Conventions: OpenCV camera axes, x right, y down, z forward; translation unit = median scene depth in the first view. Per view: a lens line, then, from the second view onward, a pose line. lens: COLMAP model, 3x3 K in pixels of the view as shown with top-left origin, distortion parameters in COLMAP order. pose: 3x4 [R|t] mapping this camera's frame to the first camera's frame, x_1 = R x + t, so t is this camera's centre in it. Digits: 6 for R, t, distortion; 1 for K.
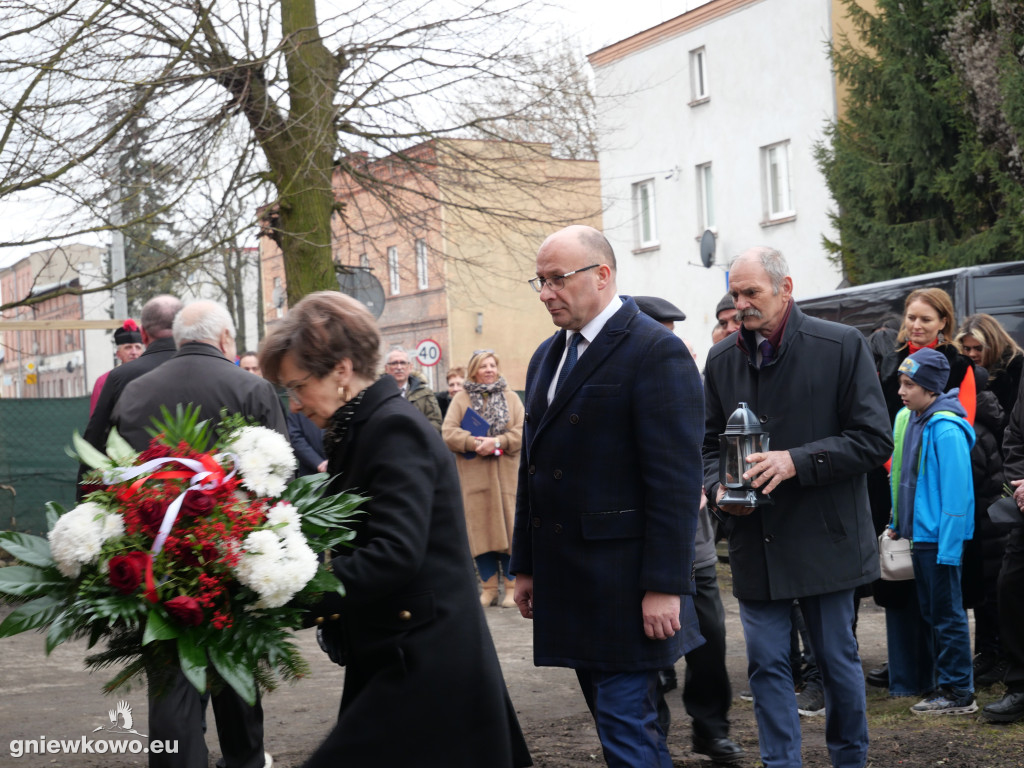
lens RADIAL K [[2423.0, 0, 517.2], [0, 2423.0, 394.1], [0, 0, 1]] dist [0.050054, 0.000000]
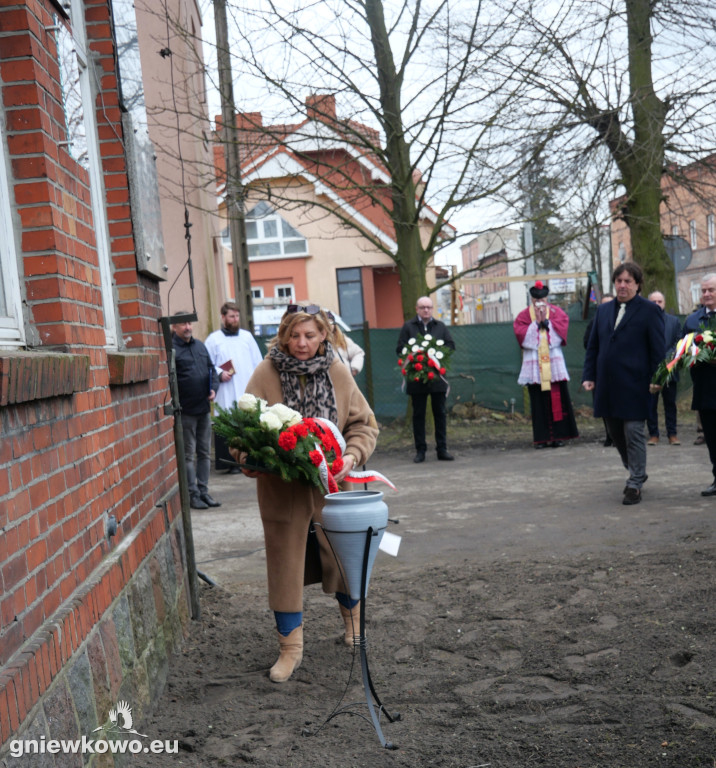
lens RADIAL K [[1250.9, 0, 345.0], [0, 1250.9, 511.1], [0, 0, 1]] dist [0.023035, 0.000000]
pose [[0.954766, 0.014312, -0.297015, -0.024978], [0.034834, 0.986581, 0.159514, -0.011399], [0.295312, -0.162645, 0.941455, 0.103266]]
